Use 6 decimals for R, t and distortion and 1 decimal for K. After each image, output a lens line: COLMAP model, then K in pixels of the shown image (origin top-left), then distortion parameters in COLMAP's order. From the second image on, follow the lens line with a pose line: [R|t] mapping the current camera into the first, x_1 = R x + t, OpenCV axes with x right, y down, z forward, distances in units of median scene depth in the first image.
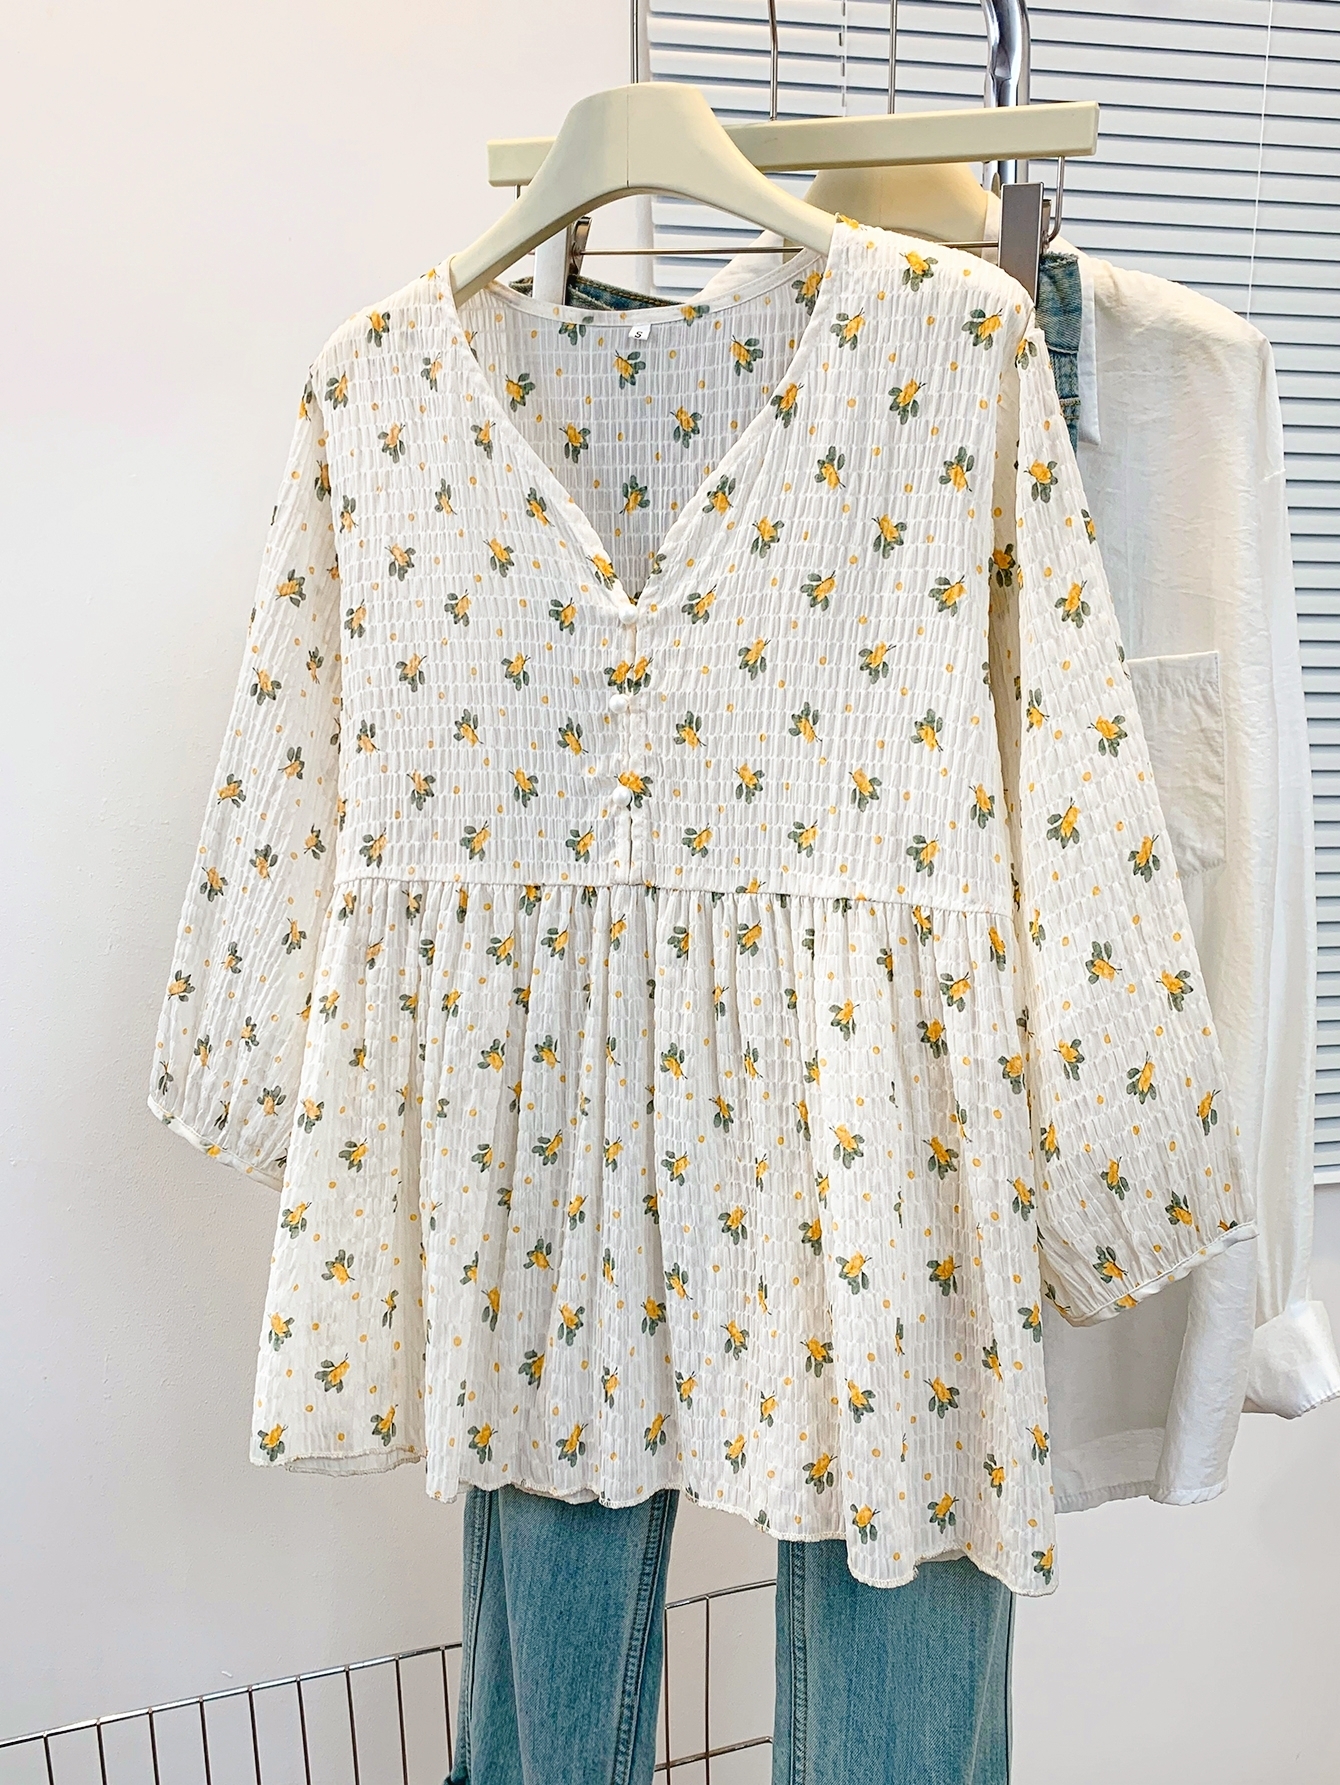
lens RADIAL K [[1667.1, 0, 670.0], [0, 1667.1, 892.5], [0, 0, 1]] dist [-0.003890, -0.008277]
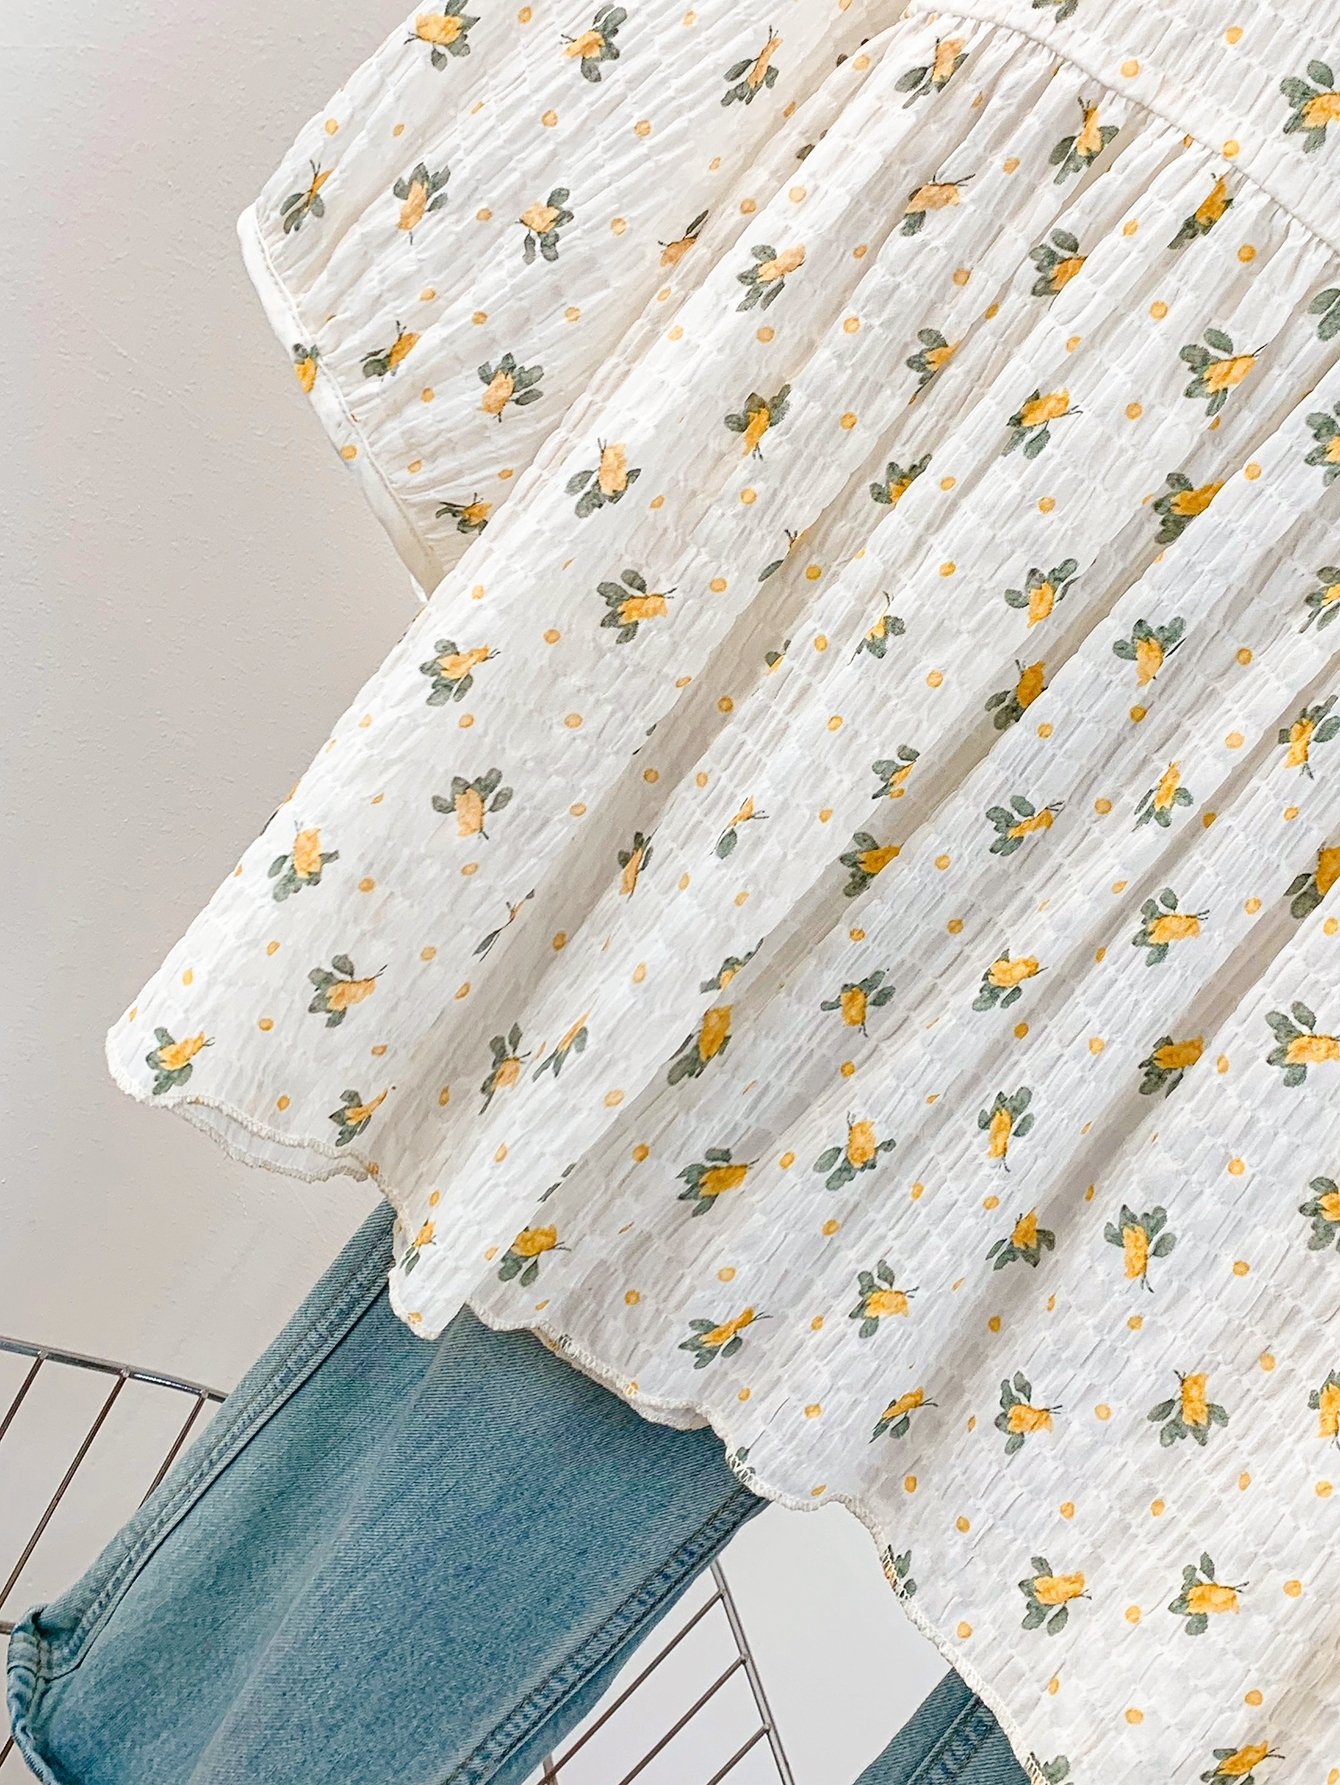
lens RADIAL K [[1667.1, 0, 670.0], [0, 1667.1, 892.5], [0, 0, 1]] dist [-0.003890, -0.008277]
pose [[0.851633, 0.503767, 0.144705, -0.209064], [-0.524092, 0.814779, 0.247916, 0.106844], [0.006990, -0.286972, 0.957913, 0.568339]]
